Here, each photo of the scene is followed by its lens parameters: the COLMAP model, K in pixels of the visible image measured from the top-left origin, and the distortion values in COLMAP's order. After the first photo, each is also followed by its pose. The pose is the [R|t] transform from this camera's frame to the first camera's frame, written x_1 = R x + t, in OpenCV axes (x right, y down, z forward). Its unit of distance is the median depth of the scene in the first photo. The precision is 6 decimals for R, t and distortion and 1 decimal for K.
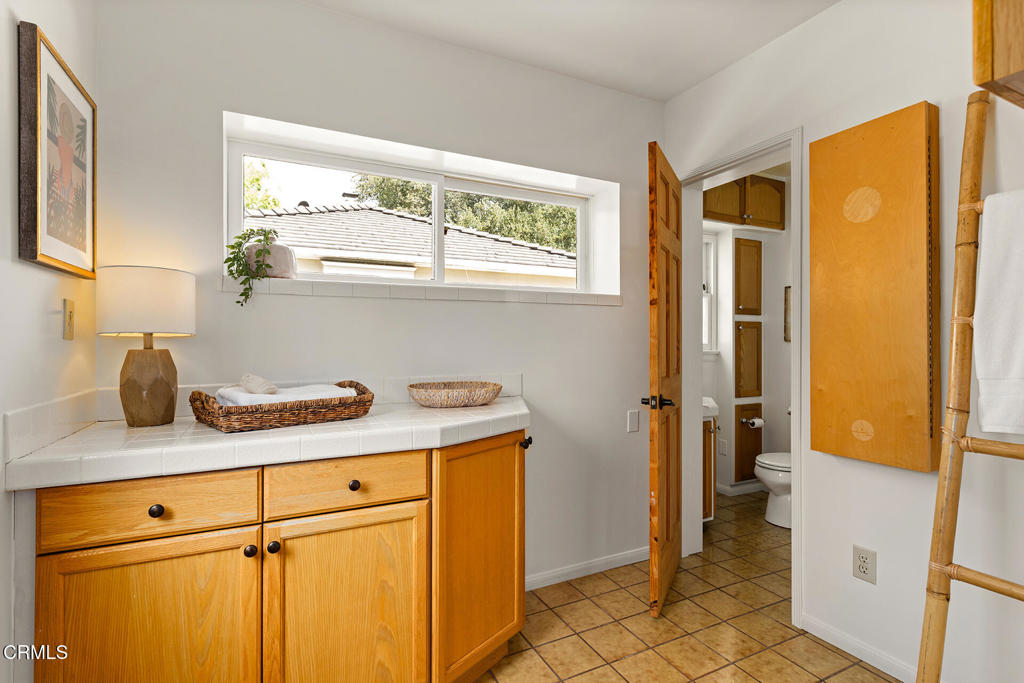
lens RADIAL K [[492.2, 0, 505.7], [0, 492.2, 344.4], [0, 0, 1]] dist [0.000969, -0.000061]
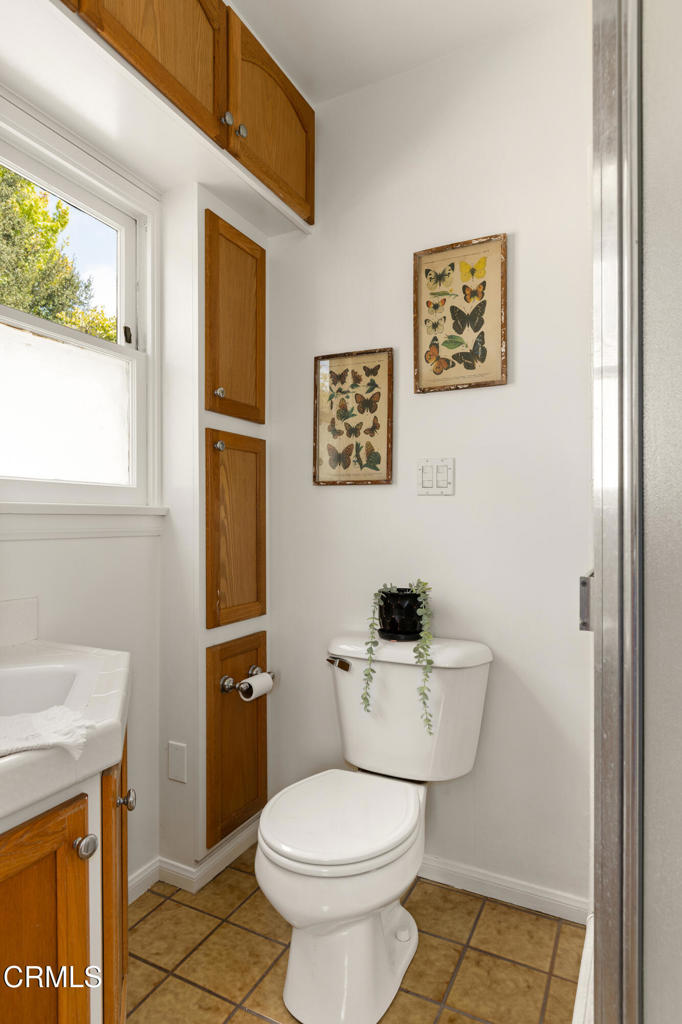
lens RADIAL K [[591.8, 0, 337.7], [0, 591.8, 515.4], [0, 0, 1]] dist [0.008566, 0.000955]
pose [[0.801280, -0.001994, 0.598286, 0.271473], [0.002379, 0.999997, 0.000148, 0.020601], [-0.598284, 0.001305, 0.801283, 0.567672]]
